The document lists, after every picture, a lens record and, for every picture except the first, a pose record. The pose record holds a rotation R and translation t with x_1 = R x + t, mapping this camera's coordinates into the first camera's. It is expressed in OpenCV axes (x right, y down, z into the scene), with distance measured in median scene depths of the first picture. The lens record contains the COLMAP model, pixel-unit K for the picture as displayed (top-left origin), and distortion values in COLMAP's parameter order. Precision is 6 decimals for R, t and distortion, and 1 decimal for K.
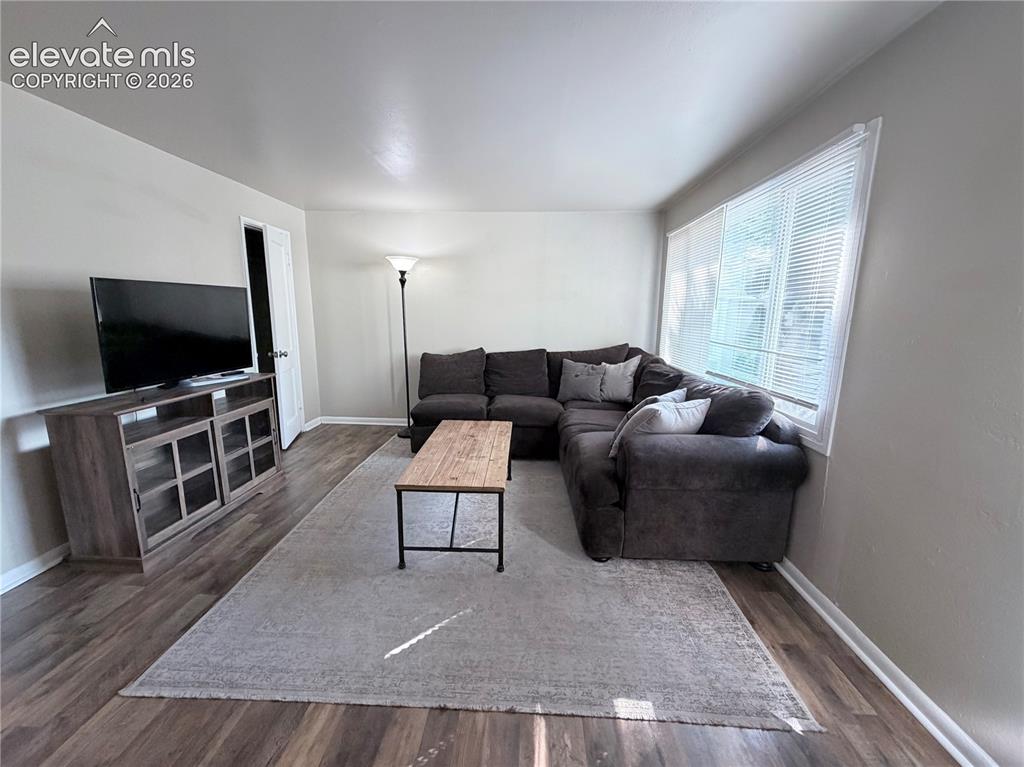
lens RADIAL K [[409.3, 0, 510.2], [0, 409.3, 385.1], [0, 0, 1]] dist [0.000129, 0.000333]
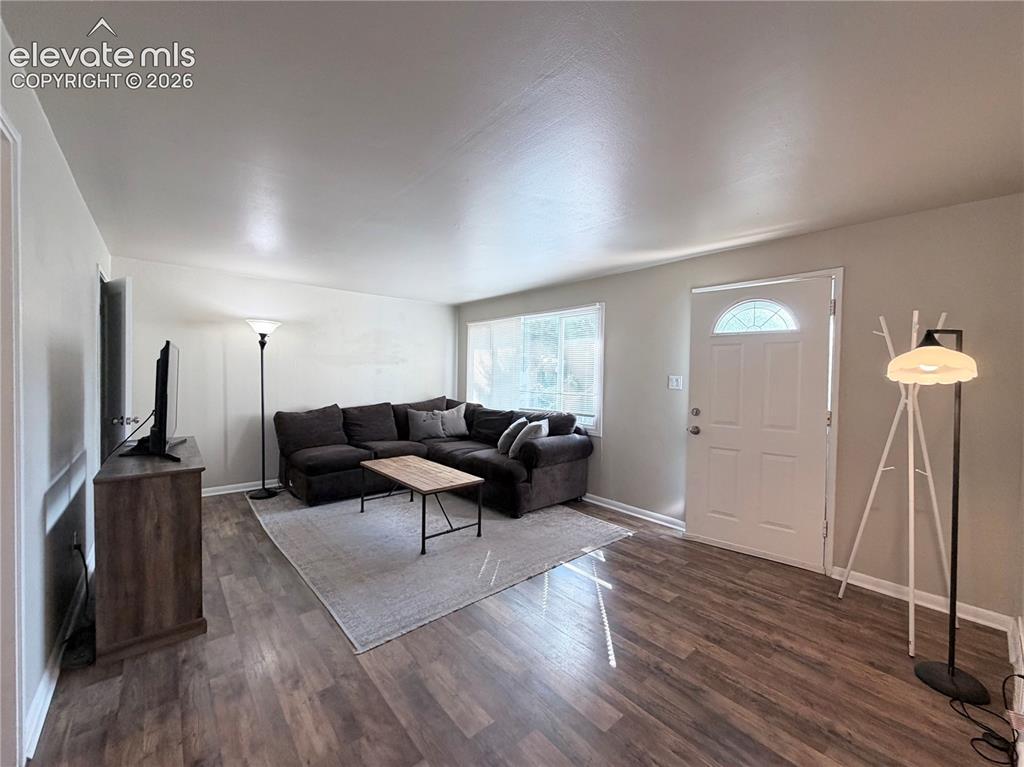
lens RADIAL K [[409.3, 0, 510.2], [0, 409.3, 385.1], [0, 0, 1]] dist [0.000129, 0.000333]
pose [[0.723774, -0.014849, 0.689878, -1.022070], [0.113395, 0.988736, -0.097684, 0.045142], [-0.680657, 0.148930, 0.717305, -0.300439]]
